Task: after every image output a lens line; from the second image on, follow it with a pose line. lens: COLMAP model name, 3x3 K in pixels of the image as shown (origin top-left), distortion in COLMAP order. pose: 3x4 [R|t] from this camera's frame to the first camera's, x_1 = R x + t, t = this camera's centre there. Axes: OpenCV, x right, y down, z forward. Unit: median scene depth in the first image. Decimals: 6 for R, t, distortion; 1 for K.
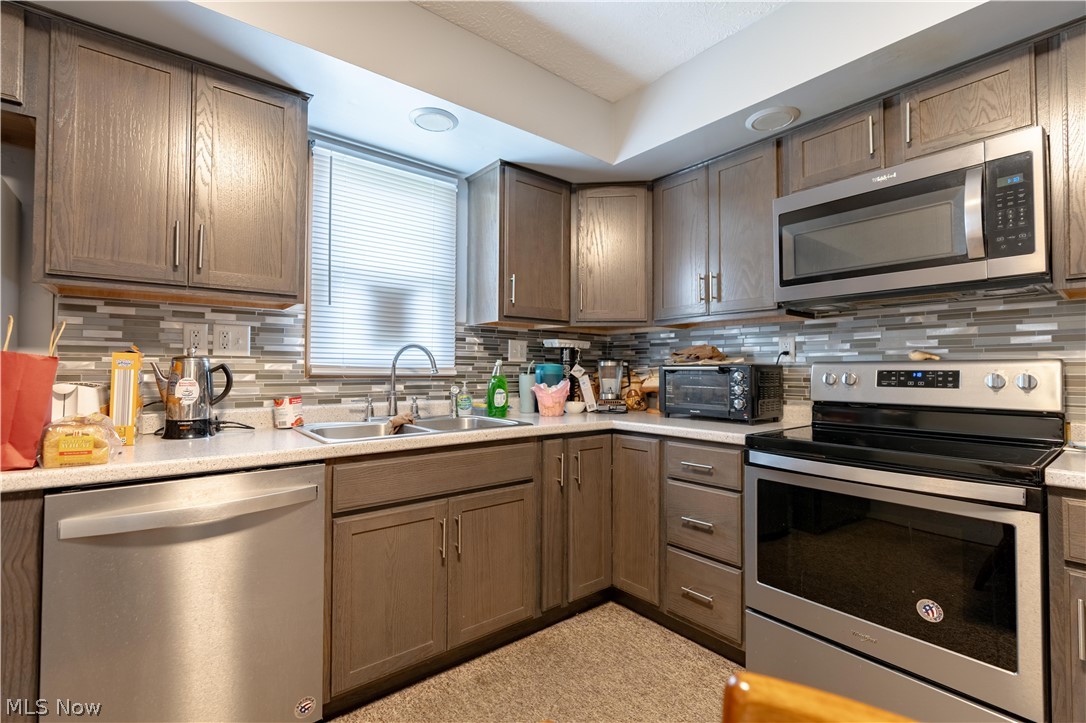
lens RADIAL K [[484.2, 0, 540.8], [0, 484.2, 356.5], [0, 0, 1]] dist [0.001055, 0.001017]
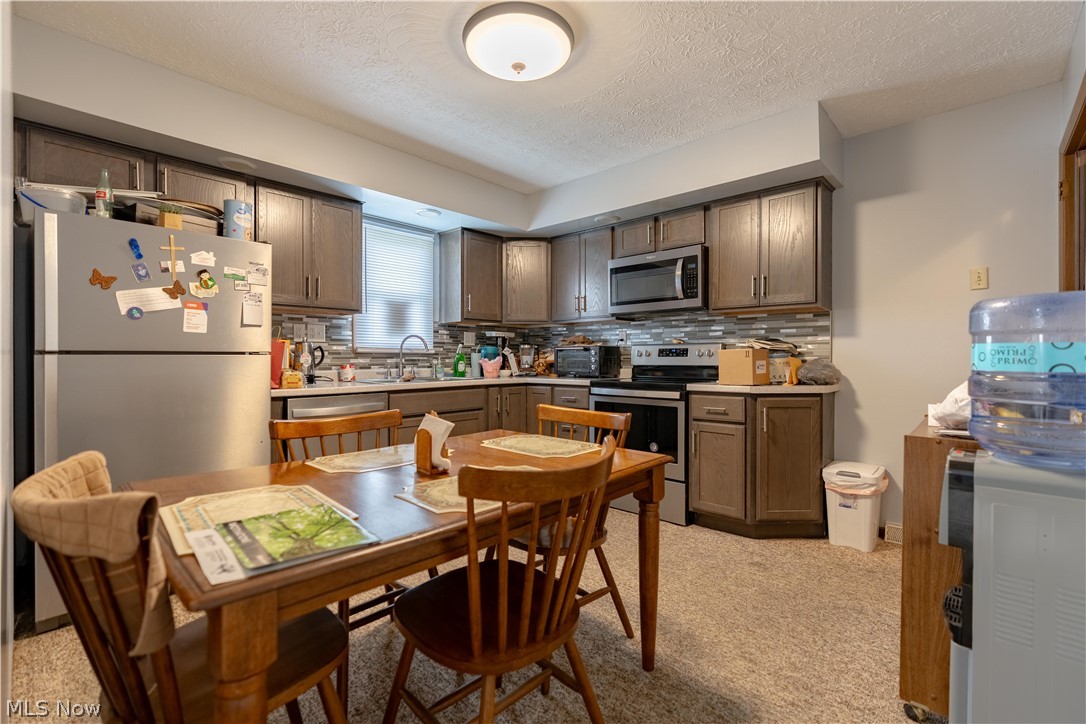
lens RADIAL K [[484.2, 0, 536.6], [0, 484.2, 356.9], [0, 0, 1]] dist [0.001055, 0.001017]
pose [[0.990424, -0.005483, 0.137950, -0.062763], [0.001613, 0.999603, 0.028146, 0.005458], [-0.138049, -0.027654, 0.990039, -0.789294]]
